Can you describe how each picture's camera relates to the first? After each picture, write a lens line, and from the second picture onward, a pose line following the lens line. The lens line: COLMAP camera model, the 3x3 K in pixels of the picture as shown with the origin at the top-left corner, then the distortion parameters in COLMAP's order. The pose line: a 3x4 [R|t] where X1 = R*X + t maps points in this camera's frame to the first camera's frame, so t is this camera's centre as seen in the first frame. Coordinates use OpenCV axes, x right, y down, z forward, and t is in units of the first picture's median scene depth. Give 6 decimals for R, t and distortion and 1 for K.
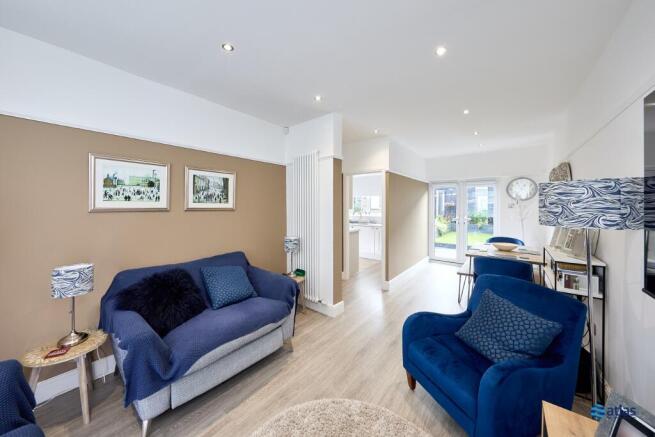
lens RADIAL K [[223.2, 0, 321.7], [0, 223.2, 204.7], [0, 0, 1]] dist [0.000621, 0.000016]
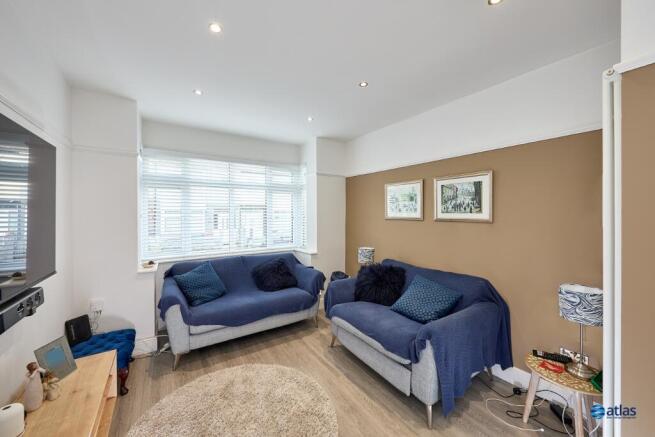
lens RADIAL K [[242.3, 0, 326.4], [0, 242.3, 215.6], [0, 0, 1]] dist [-0.000794, 0.000003]
pose [[-0.280095, 0.003124, -0.959967, 0.611160], [-0.001832, 0.999991, 0.003789, -0.001176], [0.959971, 0.002820, -0.280086, 0.819778]]
